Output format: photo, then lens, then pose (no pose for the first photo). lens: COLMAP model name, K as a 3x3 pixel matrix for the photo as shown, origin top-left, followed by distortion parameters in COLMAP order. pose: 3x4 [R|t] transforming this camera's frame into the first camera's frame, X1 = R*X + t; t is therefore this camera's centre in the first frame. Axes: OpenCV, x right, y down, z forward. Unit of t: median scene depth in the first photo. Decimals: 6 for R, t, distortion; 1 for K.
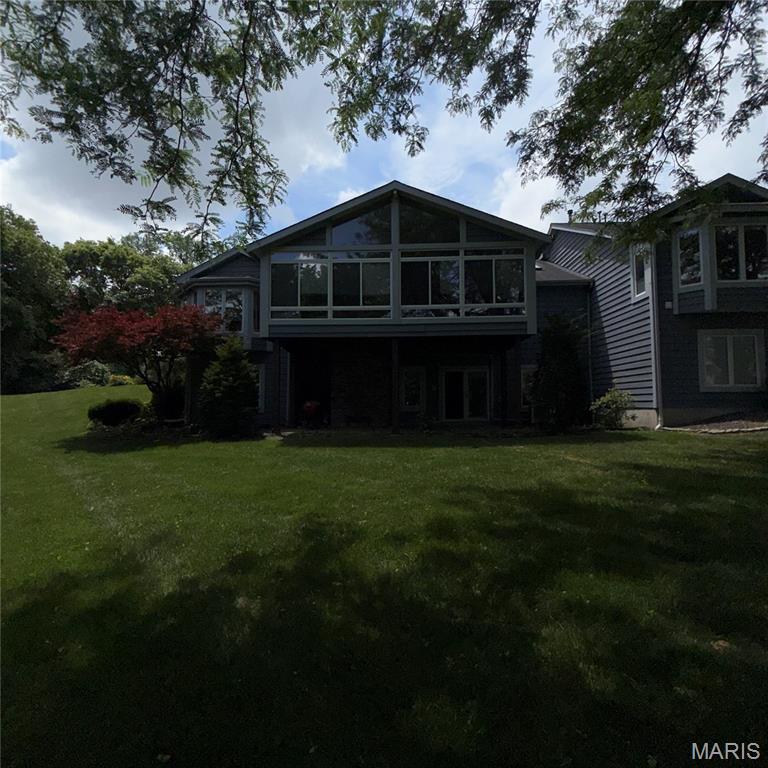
lens RADIAL K [[411.1, 0, 385.2], [0, 411.1, 382.0], [0, 0, 1]] dist [0.003509, -0.000115]
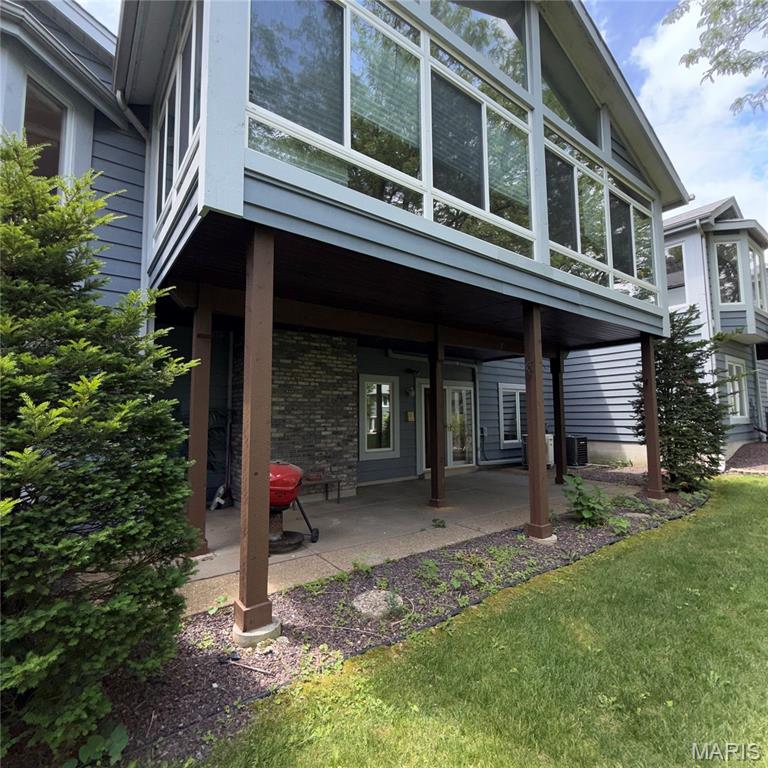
lens RADIAL K [[411.1, 0, 385.2], [0, 411.1, 382.0], [0, 0, 1]] dist [0.003509, -0.000115]
pose [[0.766977, 0.051653, 0.639592, -0.368001], [-0.026630, 0.998458, -0.048701, -0.004794], [-0.641121, 0.020320, 0.767170, 0.765233]]
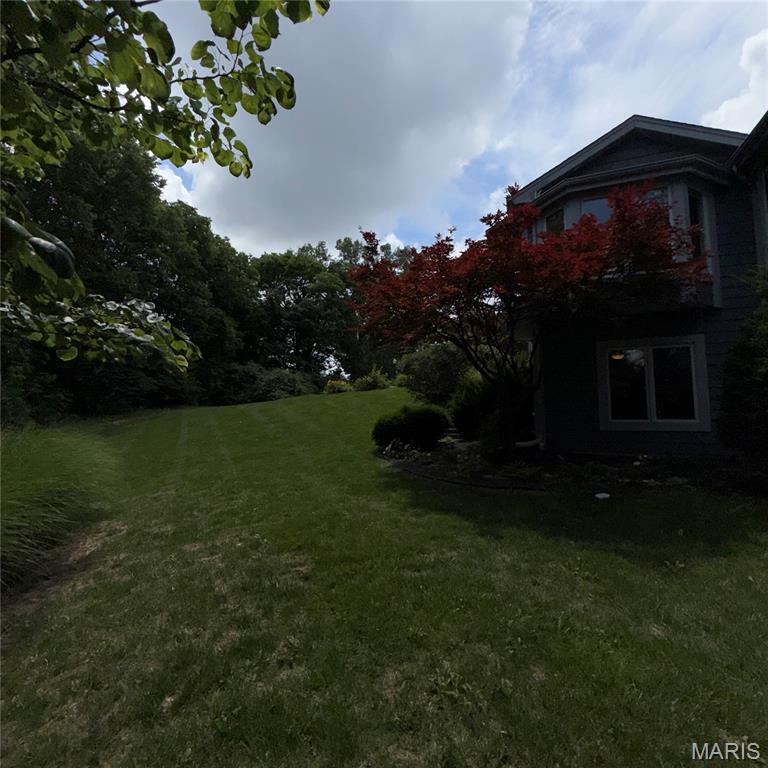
lens RADIAL K [[411.1, 0, 385.2], [0, 411.1, 382.0], [0, 0, 1]] dist [0.003509, -0.000115]
pose [[0.954947, -0.025318, -0.295694, -0.647654], [0.016662, 0.999357, -0.031757, 0.030156], [0.296307, 0.025399, 0.954755, 0.505344]]
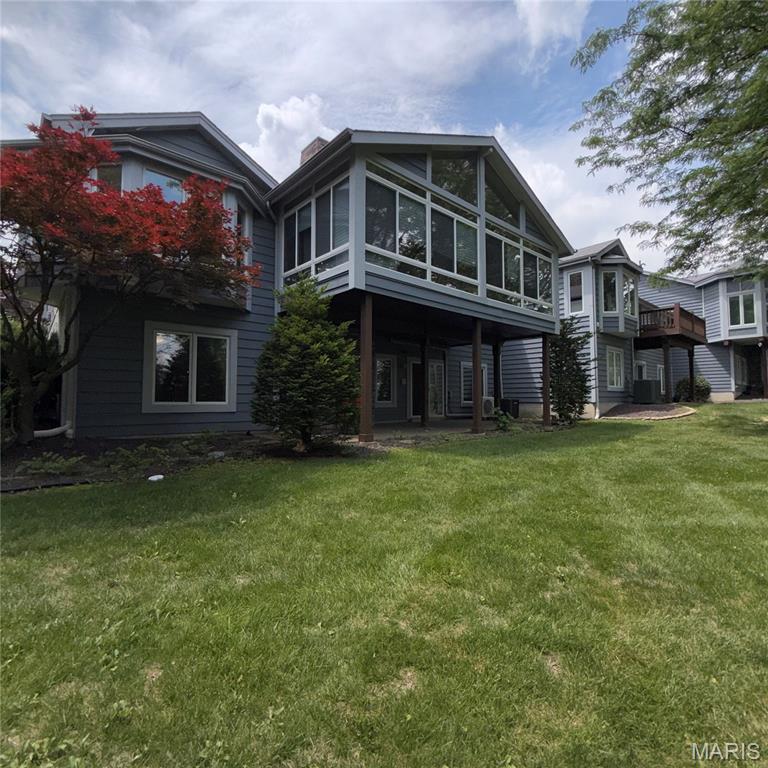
lens RADIAL K [[411.1, 0, 385.2], [0, 411.1, 382.0], [0, 0, 1]] dist [0.003509, -0.000115]
pose [[0.710598, 0.035902, 0.702681, -0.699326], [-0.037746, 0.999204, -0.012881, 0.038638], [-0.702585, -0.017370, 0.711388, 0.526050]]
